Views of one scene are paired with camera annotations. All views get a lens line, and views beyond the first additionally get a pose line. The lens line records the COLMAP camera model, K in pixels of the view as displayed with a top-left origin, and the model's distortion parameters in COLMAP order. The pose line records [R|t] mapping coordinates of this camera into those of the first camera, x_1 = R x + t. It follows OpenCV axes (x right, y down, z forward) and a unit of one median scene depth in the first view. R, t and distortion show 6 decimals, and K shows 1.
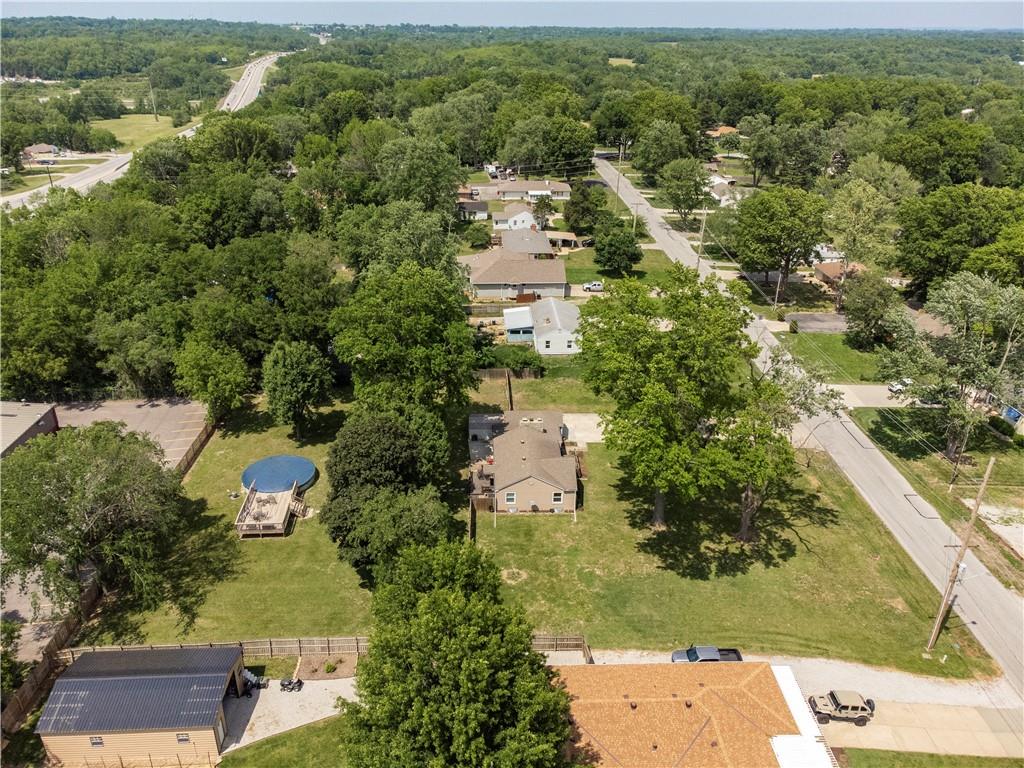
lens RADIAL K [[788.4, 0, 507.6], [0, 788.4, 358.1], [0, 0, 1]] dist [0.021005, 0.001598]
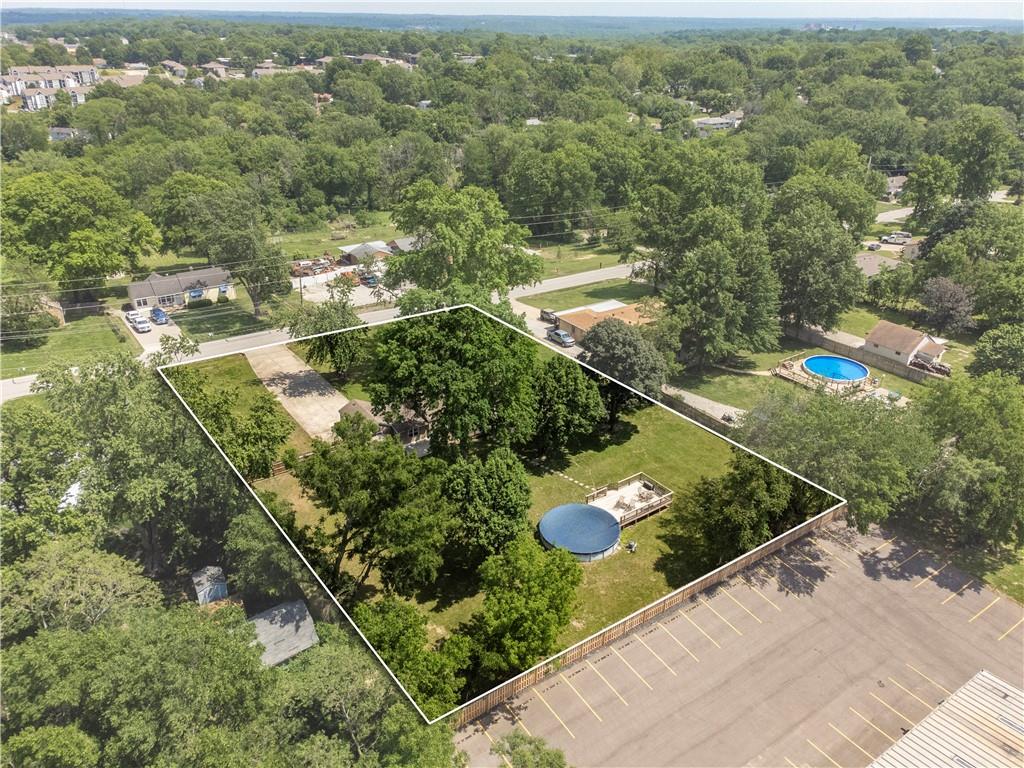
lens RADIAL K [[764.2, 0, 501.4], [0, 764.2, 392.2], [0, 0, 1]] dist [0.013224, 0.011223]
pose [[-0.524102, -0.382253, 0.761052, -0.783788], [0.329755, 0.732830, 0.595166, -0.467694], [-0.785225, 0.562888, -0.258028, 1.131333]]
